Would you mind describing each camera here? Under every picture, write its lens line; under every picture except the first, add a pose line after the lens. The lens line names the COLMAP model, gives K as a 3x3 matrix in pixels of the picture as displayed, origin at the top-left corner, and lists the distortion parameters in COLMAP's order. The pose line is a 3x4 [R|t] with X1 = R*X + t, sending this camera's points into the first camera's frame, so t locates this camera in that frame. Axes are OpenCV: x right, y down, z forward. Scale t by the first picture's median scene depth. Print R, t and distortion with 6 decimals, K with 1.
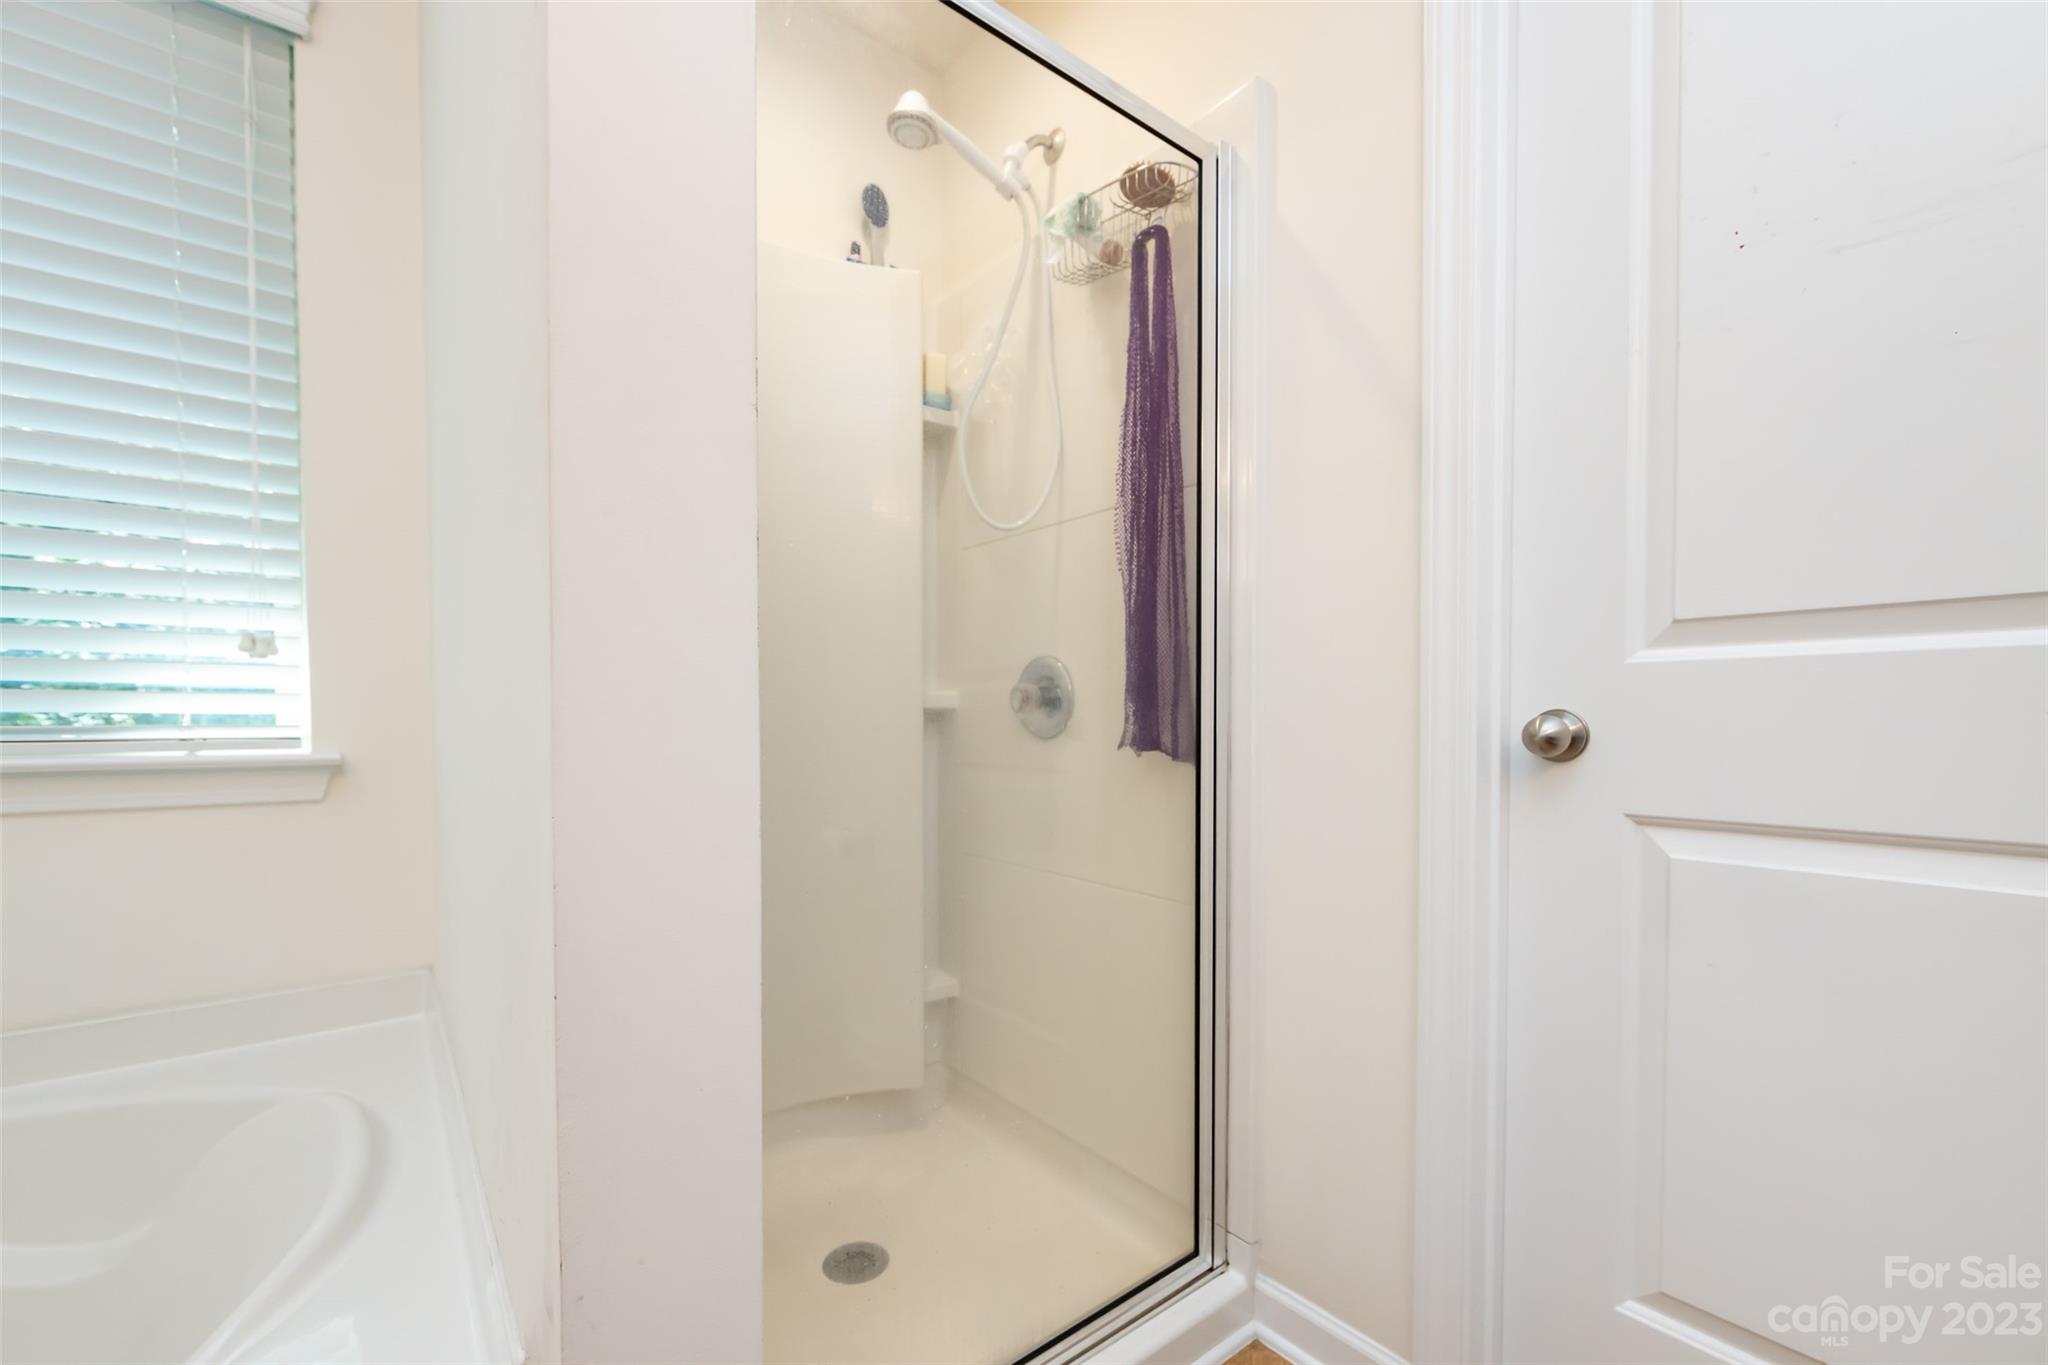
lens RADIAL K [[826.4, 0, 1021.1], [0, 826.4, 737.7], [0, 0, 1]] dist [-0.001535, -0.000155]
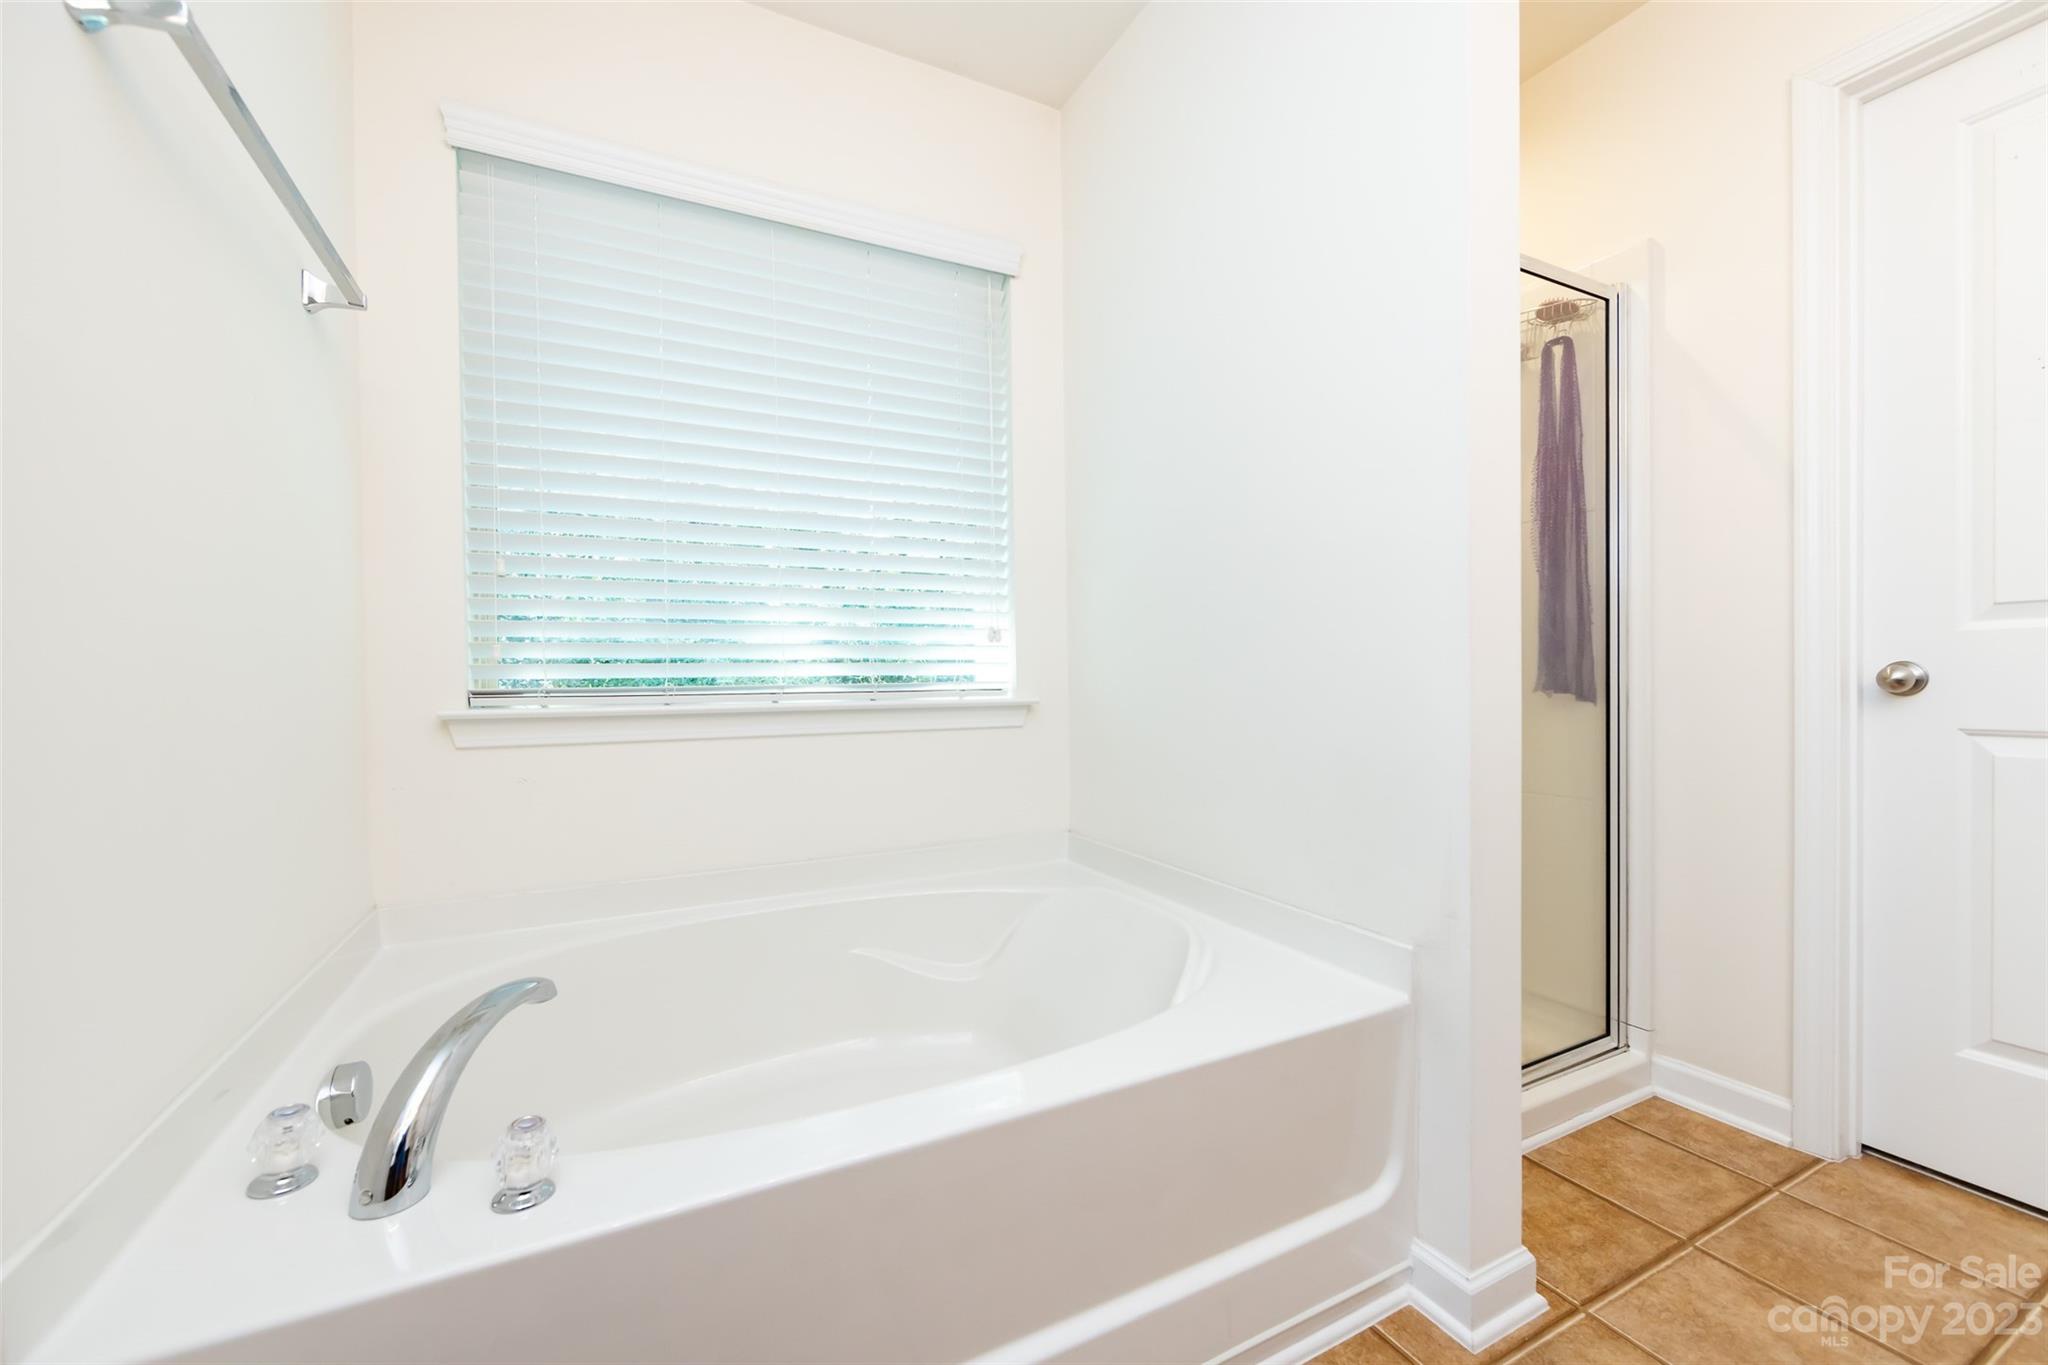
lens RADIAL K [[822.0, 0, 1028.3], [0, 822.0, 689.6], [0, 0, 1]] dist [0.000831, 0.000417]
pose [[0.982007, -0.007749, -0.188685, -0.531987], [0.006424, 0.999950, -0.007629, 0.014680], [0.188734, 0.006279, 0.982008, -0.653523]]
